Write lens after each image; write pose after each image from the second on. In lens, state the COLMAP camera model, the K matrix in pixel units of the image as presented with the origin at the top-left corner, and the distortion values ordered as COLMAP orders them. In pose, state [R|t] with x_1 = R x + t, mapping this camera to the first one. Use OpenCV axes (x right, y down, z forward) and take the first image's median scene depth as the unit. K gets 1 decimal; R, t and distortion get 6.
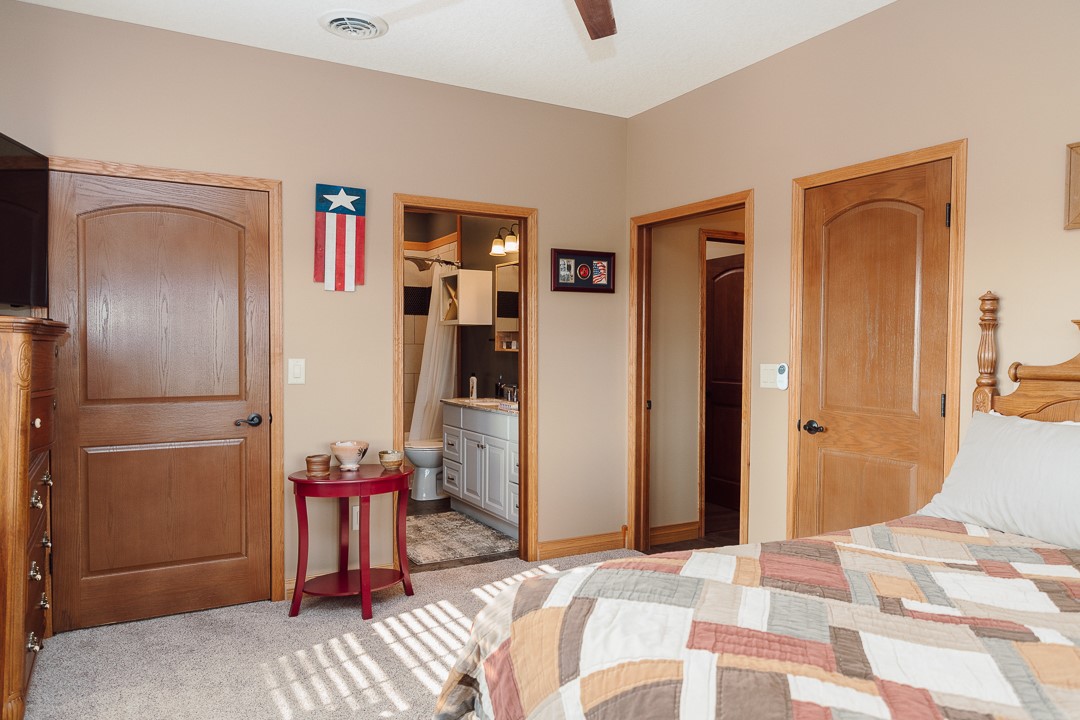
lens RADIAL K [[738.1, 0, 529.9], [0, 738.1, 363.8], [0, 0, 1]] dist [0.012453, 0.003378]
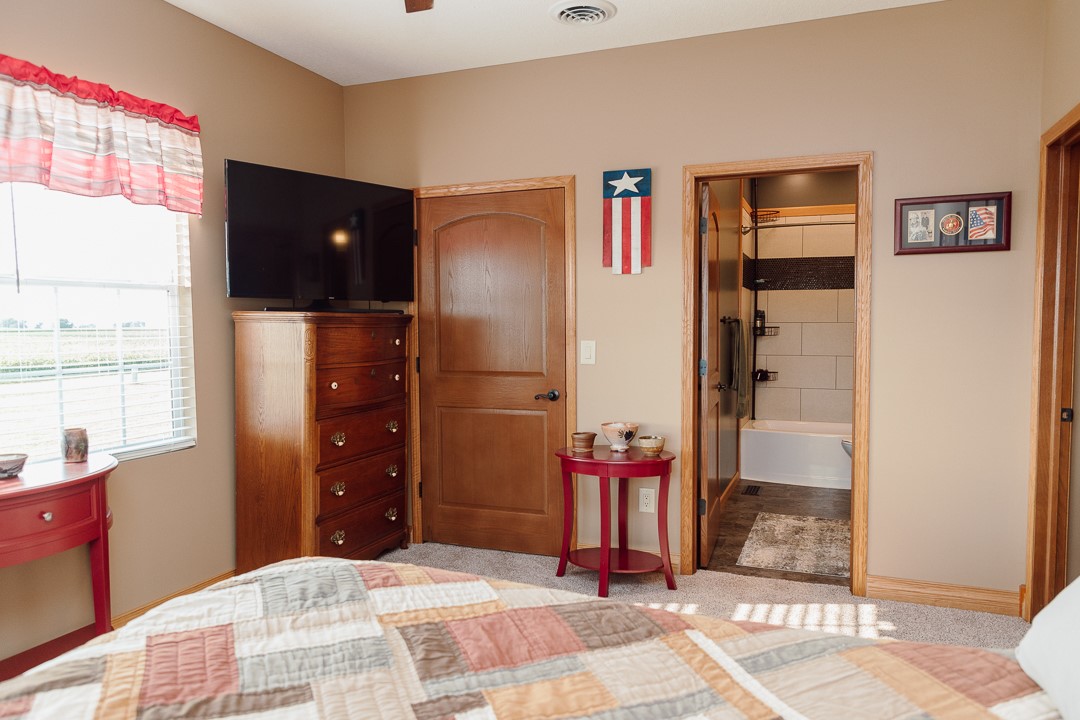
lens RADIAL K [[738.1, 0, 529.9], [0, 738.1, 363.8], [0, 0, 1]] dist [0.012453, 0.003378]
pose [[0.643813, 0.035609, -0.764354, 0.436684], [-0.010305, 0.999230, 0.037871, -0.012834], [0.765113, -0.016505, 0.643684, 0.246577]]
